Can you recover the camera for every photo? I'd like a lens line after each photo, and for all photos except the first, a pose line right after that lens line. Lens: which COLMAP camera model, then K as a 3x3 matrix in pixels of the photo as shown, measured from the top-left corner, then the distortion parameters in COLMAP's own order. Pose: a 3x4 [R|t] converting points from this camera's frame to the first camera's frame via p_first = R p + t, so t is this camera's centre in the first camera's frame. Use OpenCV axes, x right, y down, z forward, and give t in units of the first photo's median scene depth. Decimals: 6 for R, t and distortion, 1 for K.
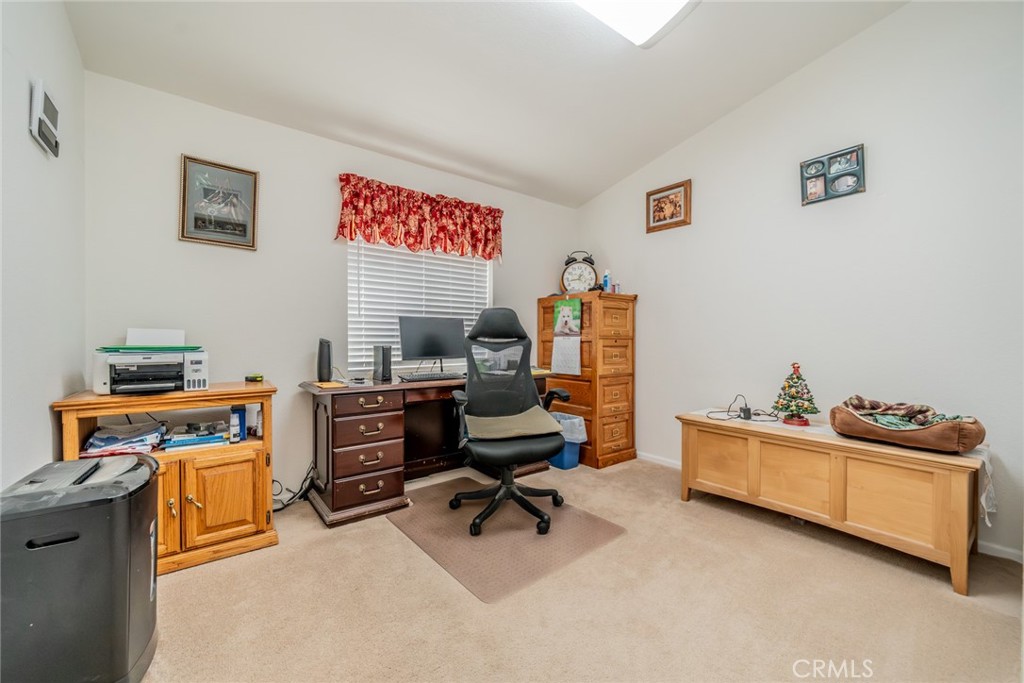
lens RADIAL K [[398.8, 0, 510.7], [0, 398.8, 339.5], [0, 0, 1]] dist [0.000071, 0.000013]
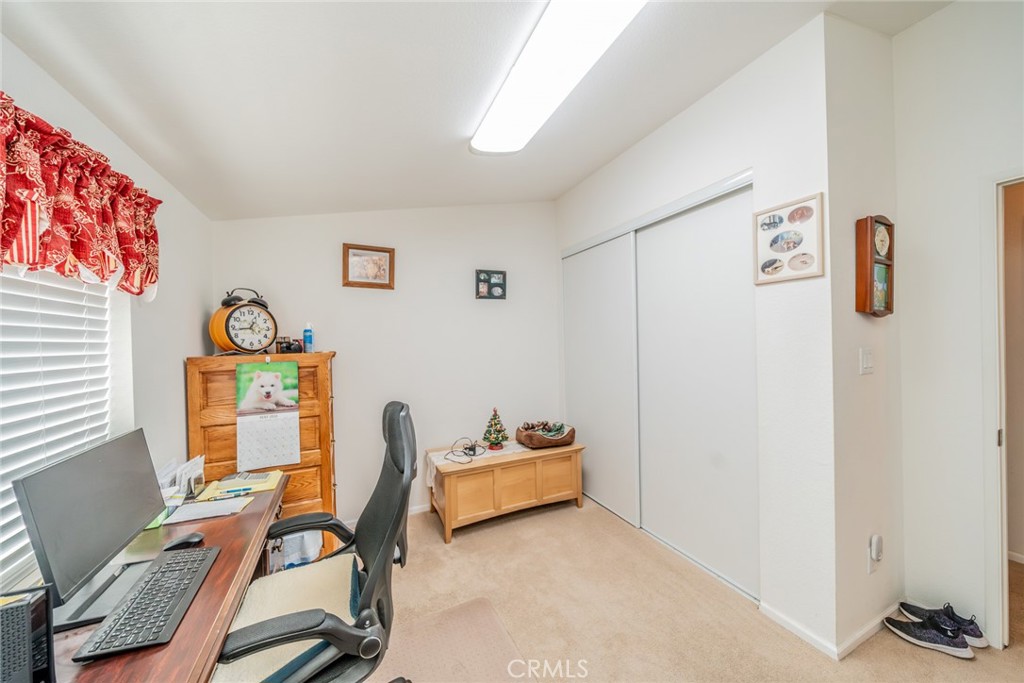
lens RADIAL K [[349.1, 0, 507.5], [0, 349.1, 344.0], [0, 0, 1]] dist [0.000434, 0.000038]
pose [[0.229773, -0.011313, 0.973178, -0.399194], [0.024615, 0.999680, 0.005810, -0.136086], [-0.972933, 0.022620, 0.229978, 0.474668]]
